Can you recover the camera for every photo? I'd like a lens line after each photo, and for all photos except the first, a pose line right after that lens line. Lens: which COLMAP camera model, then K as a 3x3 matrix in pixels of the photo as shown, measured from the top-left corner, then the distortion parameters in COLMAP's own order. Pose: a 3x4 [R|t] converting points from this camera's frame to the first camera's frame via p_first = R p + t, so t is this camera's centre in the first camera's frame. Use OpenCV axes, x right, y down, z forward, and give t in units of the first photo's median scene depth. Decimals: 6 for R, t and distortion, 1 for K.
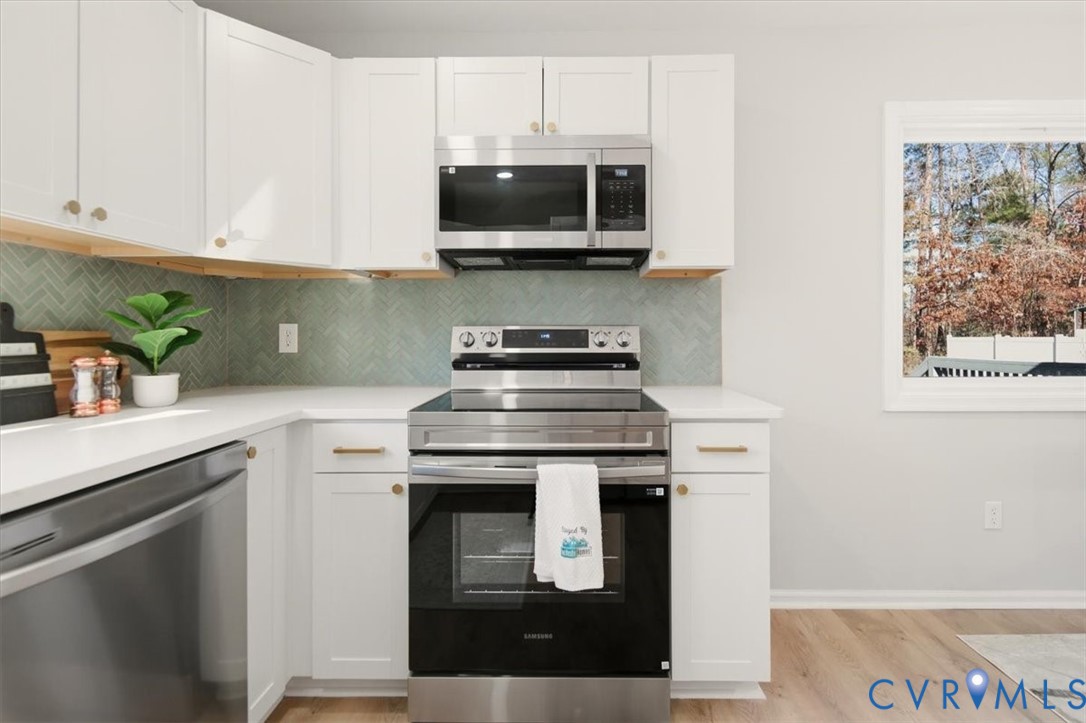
lens RADIAL K [[507.3, 0, 561.9], [0, 507.3, 334.9], [0, 0, 1]] dist [-0.002212, -0.000823]
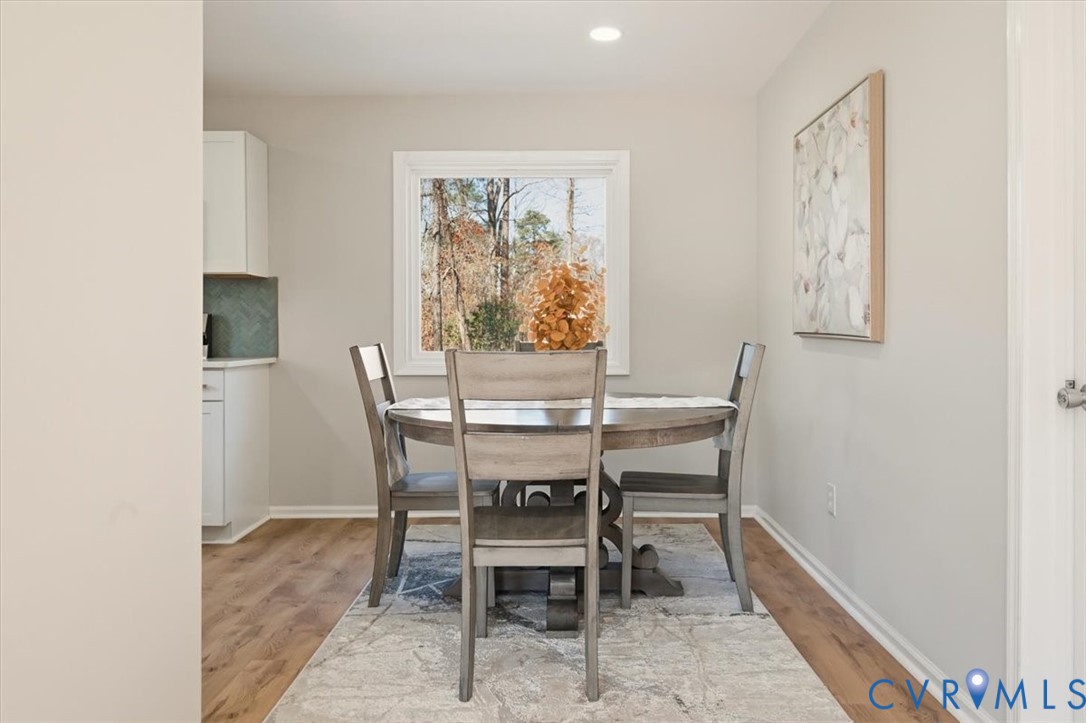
lens RADIAL K [[792.6, 0, 574.3], [0, 792.6, 340.6], [0, 0, 1]] dist [-0.001690, -0.001354]
pose [[0.999630, -0.000910, 0.027190, 1.431952], [0.000756, 0.999984, 0.005652, 0.058820], [-0.027195, -0.005629, 0.999614, -1.560719]]
